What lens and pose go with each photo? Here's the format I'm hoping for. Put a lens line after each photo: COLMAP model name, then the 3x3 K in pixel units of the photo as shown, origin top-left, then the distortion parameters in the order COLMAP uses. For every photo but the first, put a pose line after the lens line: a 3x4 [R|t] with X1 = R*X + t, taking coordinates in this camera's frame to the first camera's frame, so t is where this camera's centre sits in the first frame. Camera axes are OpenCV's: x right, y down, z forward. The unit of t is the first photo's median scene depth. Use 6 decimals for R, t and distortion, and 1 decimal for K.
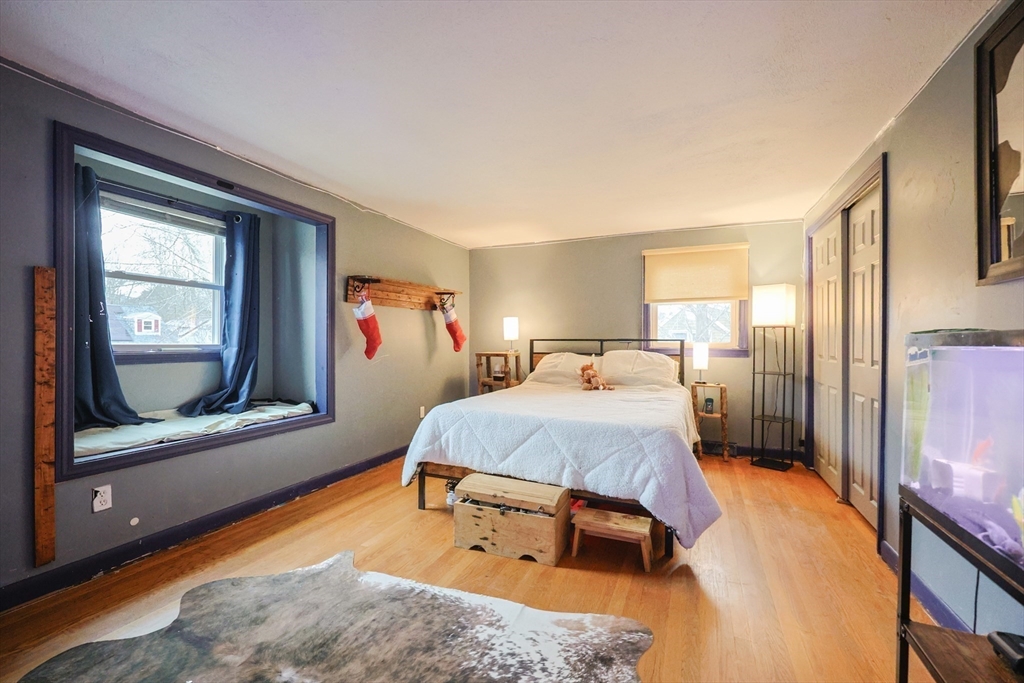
lens RADIAL K [[437.3, 0, 511.3], [0, 437.3, 342.1], [0, 0, 1]] dist [0.002733, -0.000543]
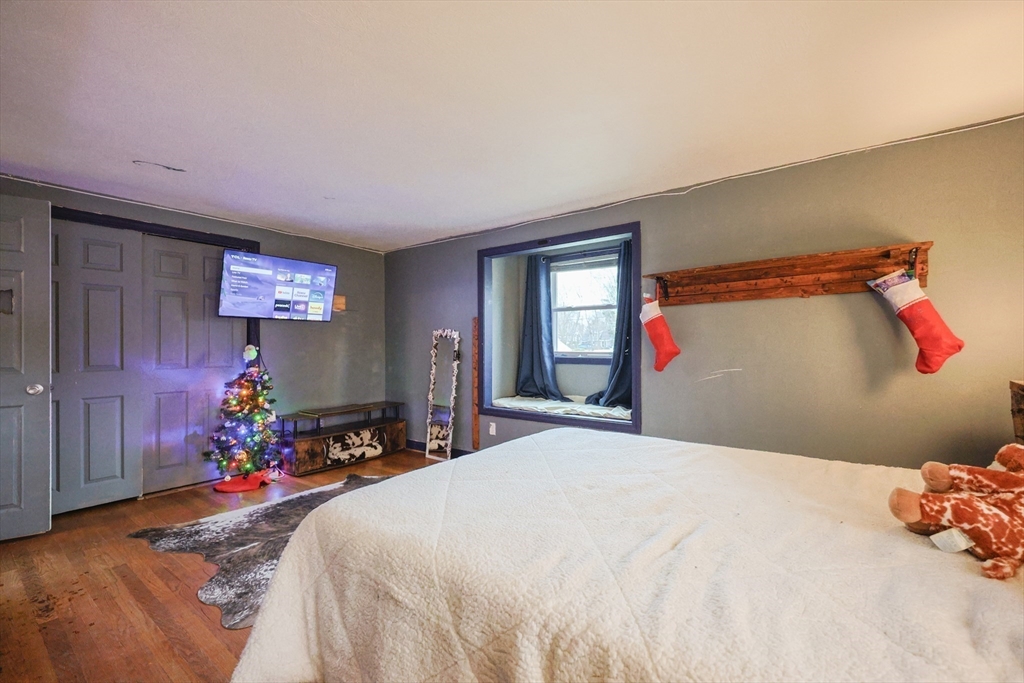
lens RADIAL K [[437.3, 0, 512.6], [0, 437.3, 345.4], [0, 0, 1]] dist [0.002733, -0.000543]
pose [[-0.251637, -0.002024, -0.967820, 0.767323], [0.001463, 0.999996, -0.002471, -0.014251], [0.967821, -0.002038, -0.251633, 1.258604]]
